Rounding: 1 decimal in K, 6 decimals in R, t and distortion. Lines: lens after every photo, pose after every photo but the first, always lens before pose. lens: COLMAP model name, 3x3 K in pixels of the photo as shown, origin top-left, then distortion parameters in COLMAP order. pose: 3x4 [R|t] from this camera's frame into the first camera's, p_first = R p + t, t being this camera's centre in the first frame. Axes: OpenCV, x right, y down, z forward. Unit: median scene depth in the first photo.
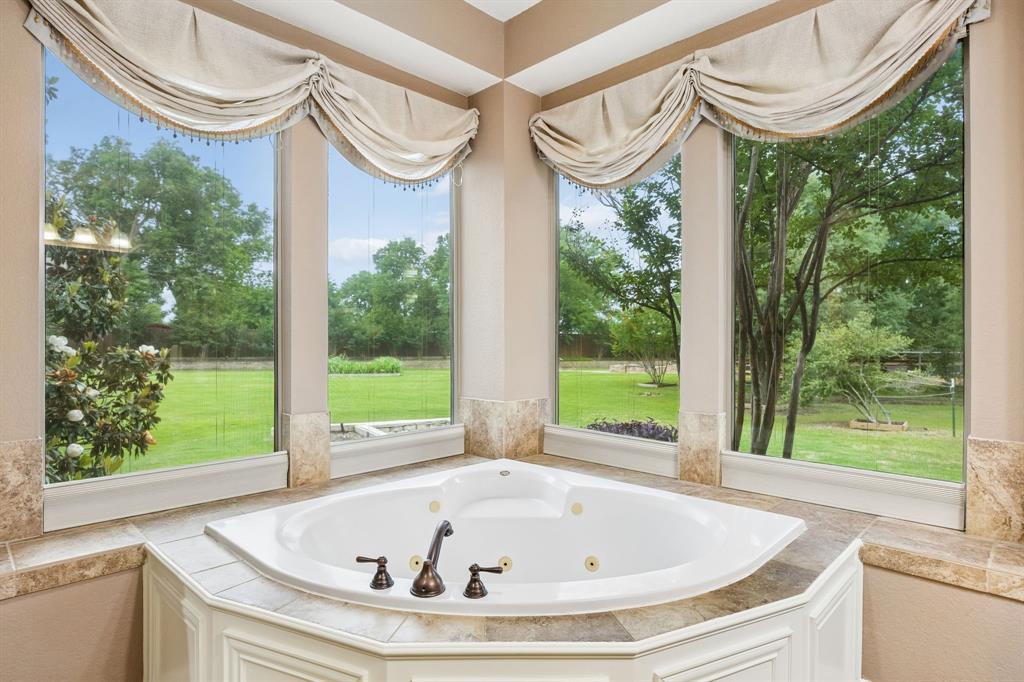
lens RADIAL K [[555.1, 0, 513.0], [0, 555.1, 346.2], [0, 0, 1]] dist [-0.005016, 0.001492]
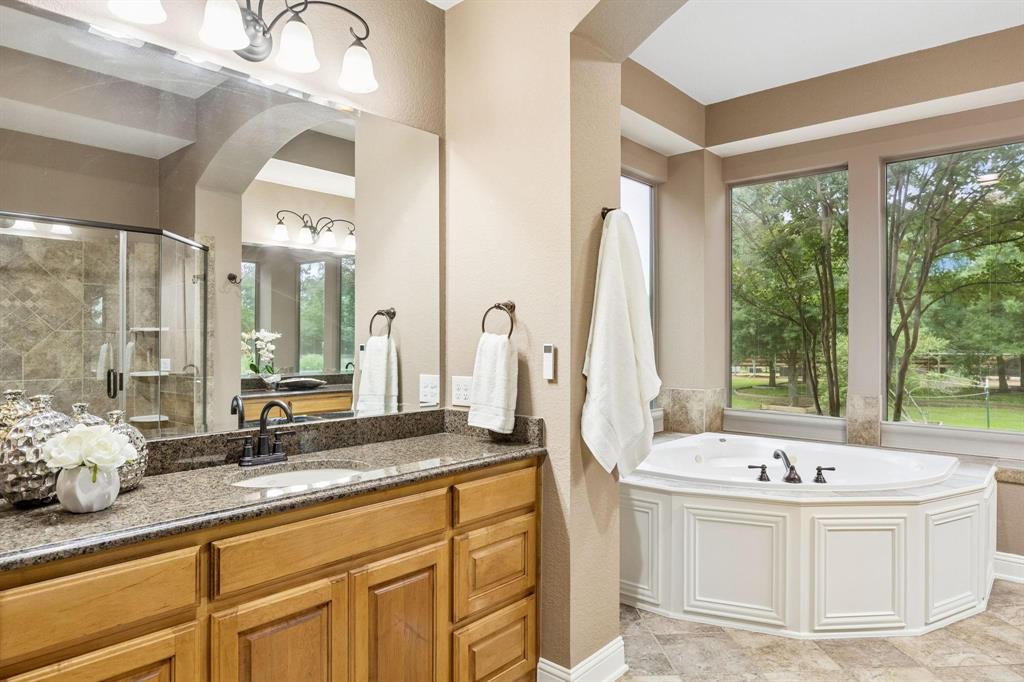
lens RADIAL K [[637.6, 0, 510.7], [0, 637.6, 342.5], [0, 0, 1]] dist [-0.000522, -0.001887]
pose [[0.998525, 0.002211, 0.054253, -0.661770], [-0.001904, 0.999982, -0.005709, -0.004842], [-0.054264, 0.005597, 0.998511, -0.588900]]
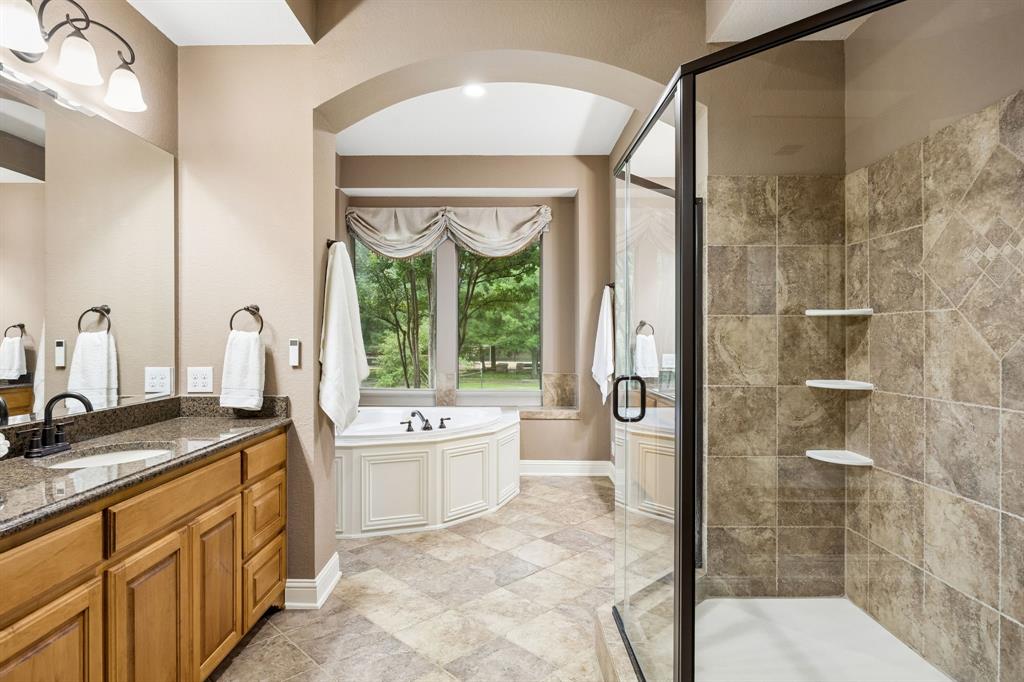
lens RADIAL K [[555.1, 0, 518.0], [0, 555.1, 339.1], [0, 0, 1]] dist [-0.005016, 0.001492]
pose [[0.704199, 0.000377, 0.710003, -0.996474], [0.003804, 0.999984, -0.004303, -0.001960], [-0.709993, 0.005731, 0.704186, -0.713946]]
